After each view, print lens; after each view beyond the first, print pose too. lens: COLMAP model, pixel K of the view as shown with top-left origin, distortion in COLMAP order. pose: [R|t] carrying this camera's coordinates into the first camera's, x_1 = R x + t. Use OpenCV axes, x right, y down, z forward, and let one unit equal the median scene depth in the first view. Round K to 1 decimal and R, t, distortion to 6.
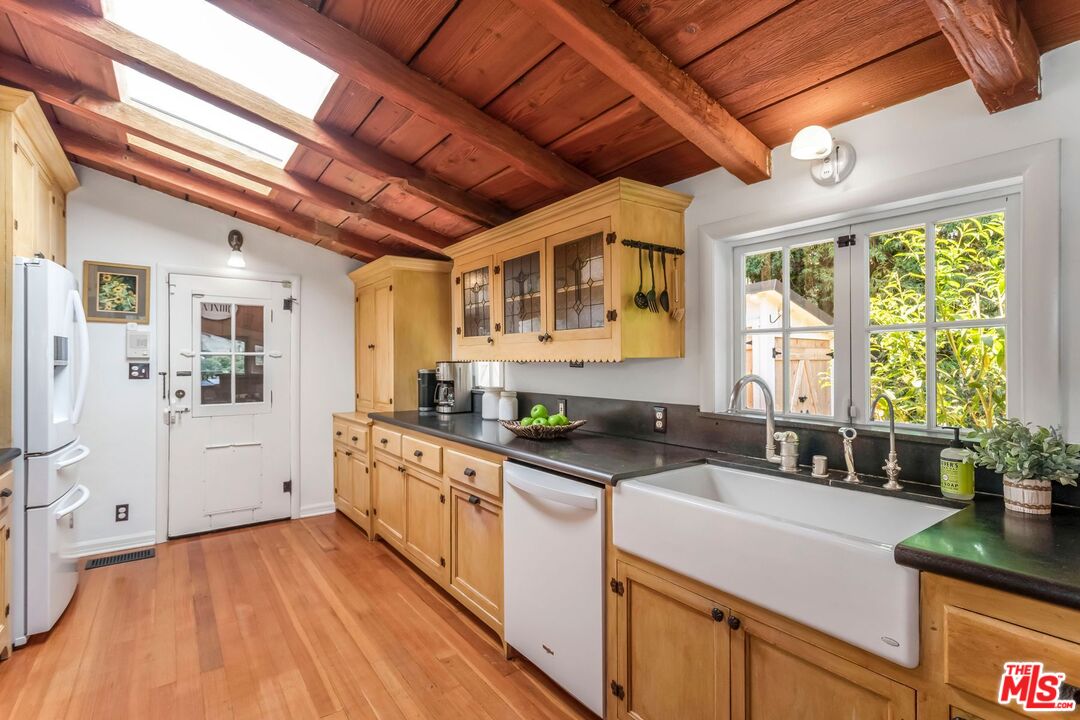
lens RADIAL K [[504.6, 0, 535.8], [0, 504.6, 359.9], [0, 0, 1]] dist [-0.003226, 0.001390]
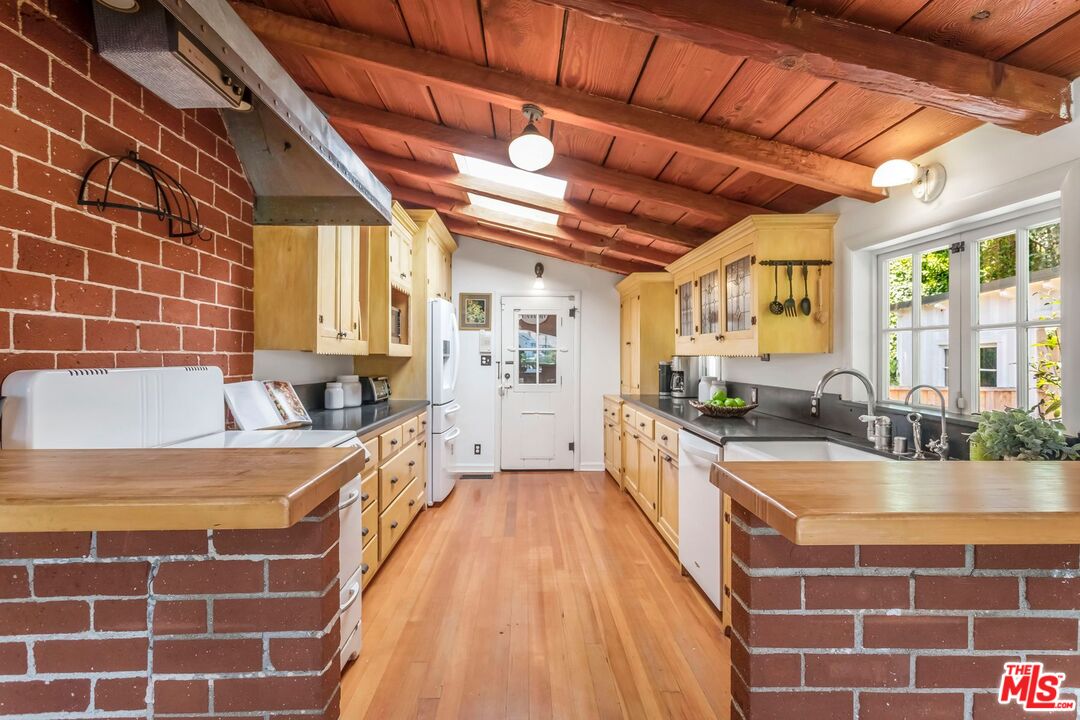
lens RADIAL K [[504.6, 0, 539.2], [0, 504.6, 358.7], [0, 0, 1]] dist [-0.003226, 0.001390]
pose [[0.825617, 0.008127, -0.564173, 0.316516], [-0.001622, 0.999926, 0.012030, -0.004129], [0.564229, -0.009017, 0.825569, -0.273555]]
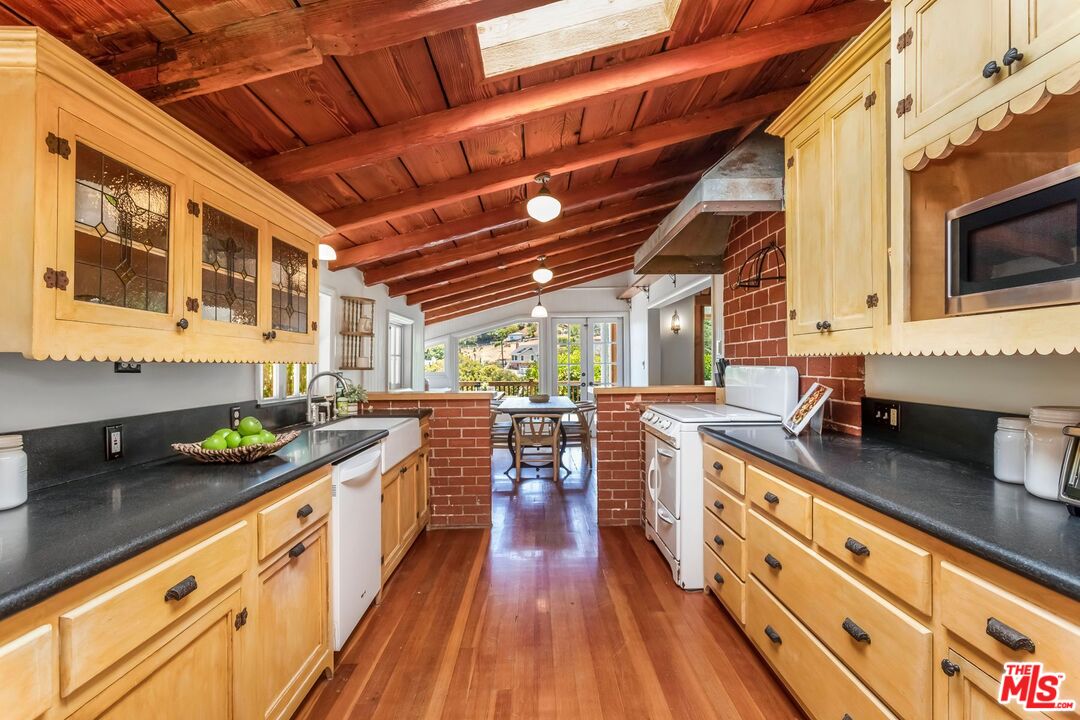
lens RADIAL K [[504.6, 0, 540.1], [0, 504.6, 359.8], [0, 0, 1]] dist [-0.003226, 0.001390]
pose [[-0.812581, 0.012255, 0.582719, -0.737688], [0.008264, 0.999921, -0.009505, 0.009020], [-0.582789, -0.002908, -0.812618, 1.220357]]
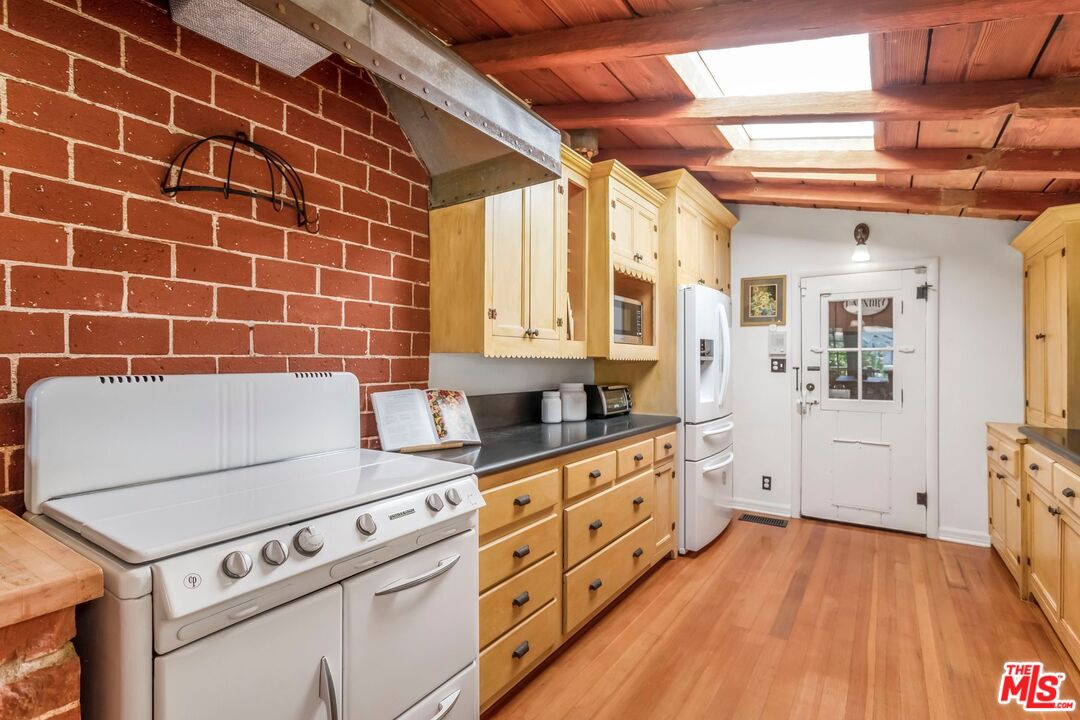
lens RADIAL K [[504.6, 0, 542.2], [0, 504.6, 358.7], [0, 0, 1]] dist [-0.003226, 0.001390]
pose [[0.338404, 0.001564, -0.941000, 0.175828], [0.005168, 0.999980, 0.003520, -0.001039], [0.940987, -0.006054, 0.338389, 0.115484]]
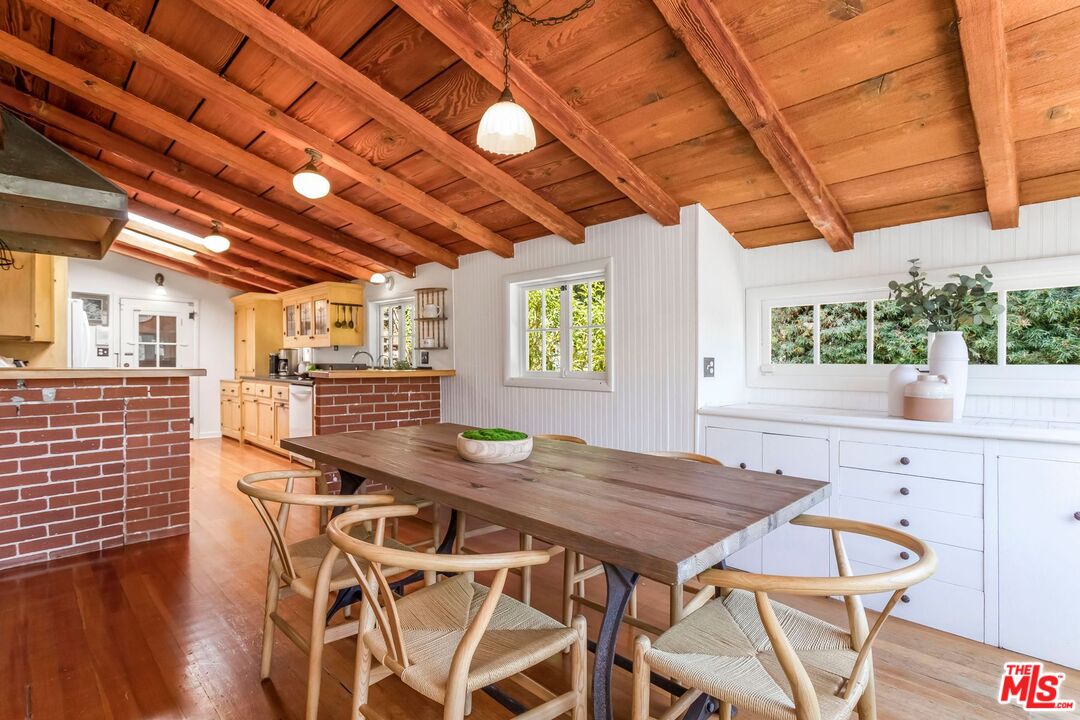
lens RADIAL K [[504.6, 0, 540.4], [0, 504.6, 363.5], [0, 0, 1]] dist [-0.003226, 0.001390]
pose [[0.985274, 0.006500, 0.170858, 0.612330], [-0.007845, 0.999943, 0.007196, 0.049587], [-0.170801, -0.008430, 0.985269, -1.417992]]
